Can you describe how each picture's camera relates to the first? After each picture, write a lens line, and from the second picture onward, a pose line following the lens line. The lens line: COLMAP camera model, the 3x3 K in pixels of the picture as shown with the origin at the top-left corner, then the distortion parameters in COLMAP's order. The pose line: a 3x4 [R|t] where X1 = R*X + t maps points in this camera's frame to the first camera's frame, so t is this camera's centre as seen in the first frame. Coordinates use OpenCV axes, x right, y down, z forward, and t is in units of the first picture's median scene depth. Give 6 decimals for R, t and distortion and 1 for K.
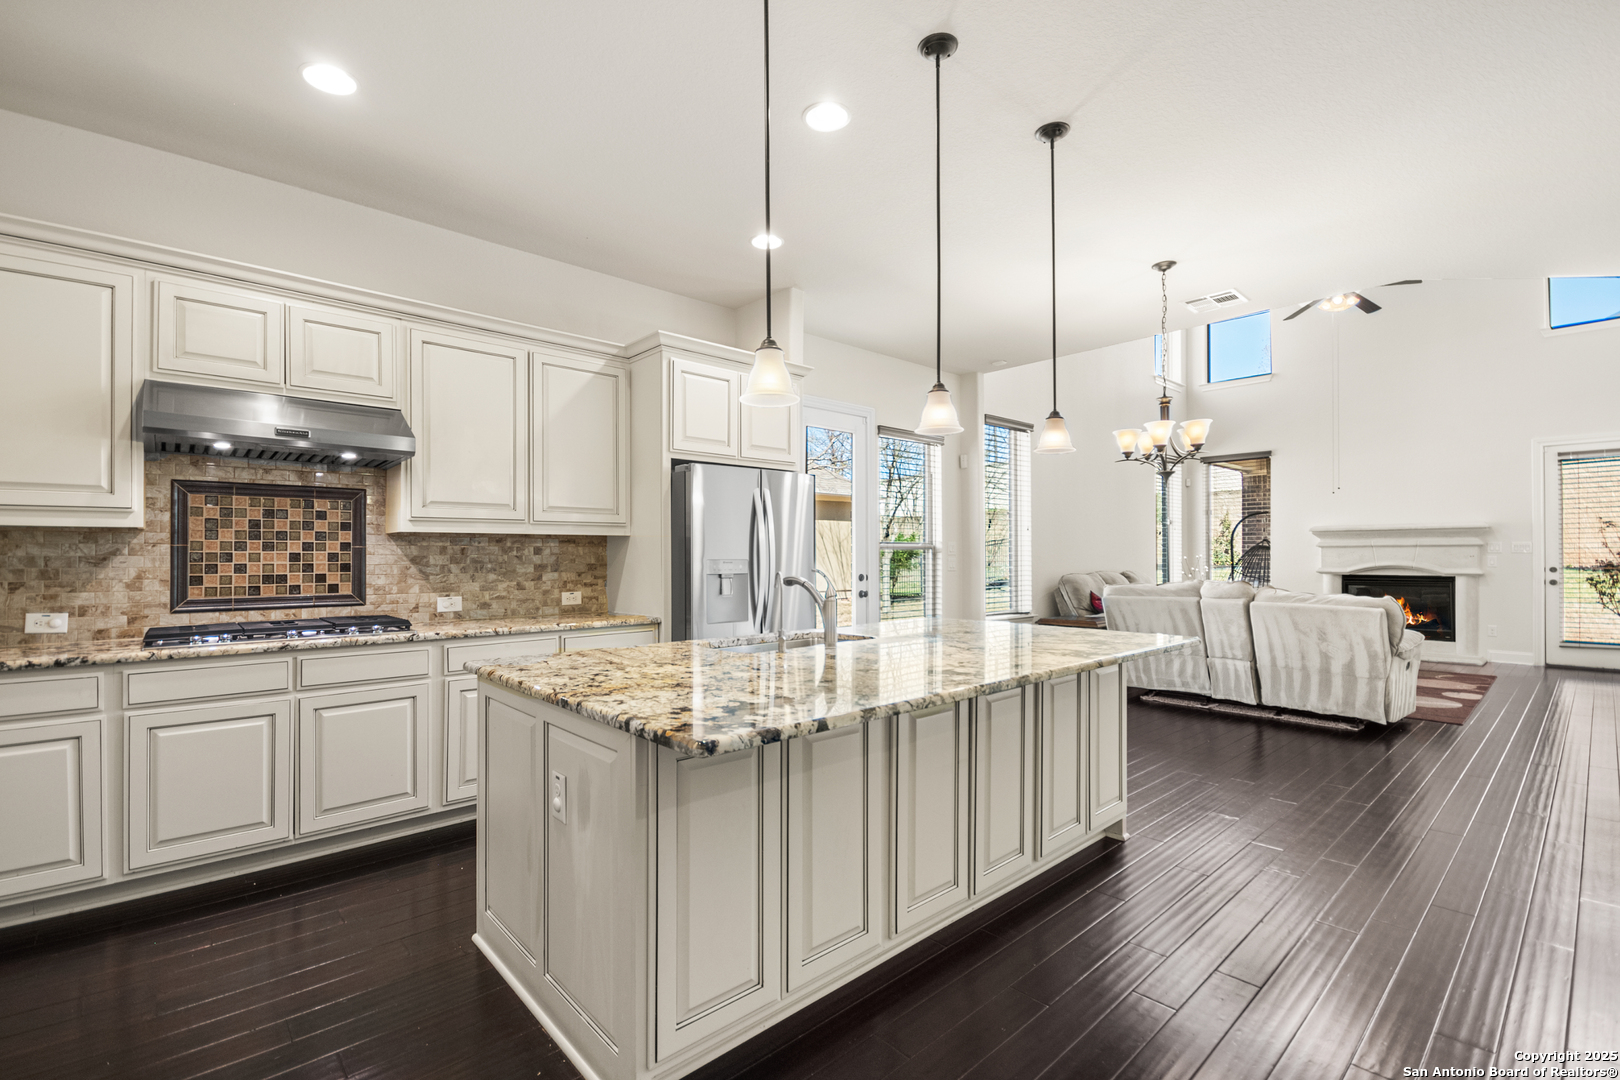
lens RADIAL K [[716.2, 0, 809.7], [0, 716.2, 545.7], [0, 0, 1]] dist [0.000472, -0.000652]
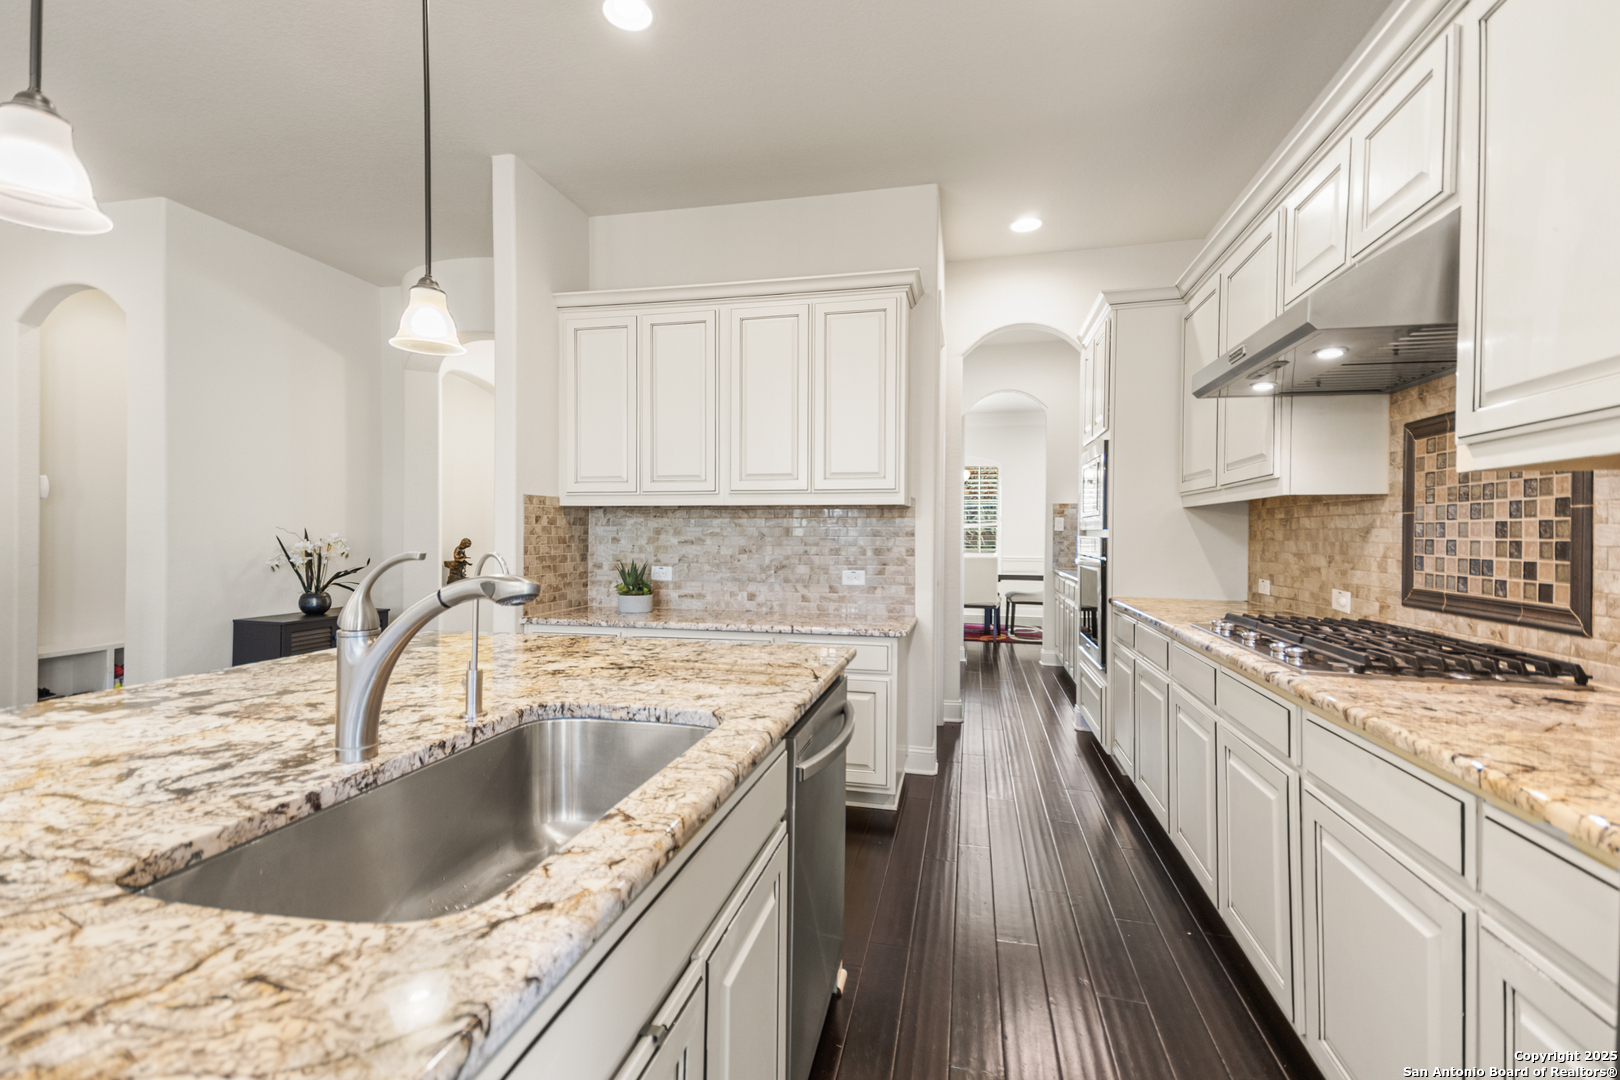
lens RADIAL K [[721.2, 0, 801.8], [0, 721.2, 533.8], [0, 0, 1]] dist [0.066517, -0.021842]
pose [[-0.822892, -0.004179, -0.568183, 0.032666], [0.000365, 0.999969, -0.007883, 0.016278], [0.568198, -0.006694, -0.822864, 0.801510]]
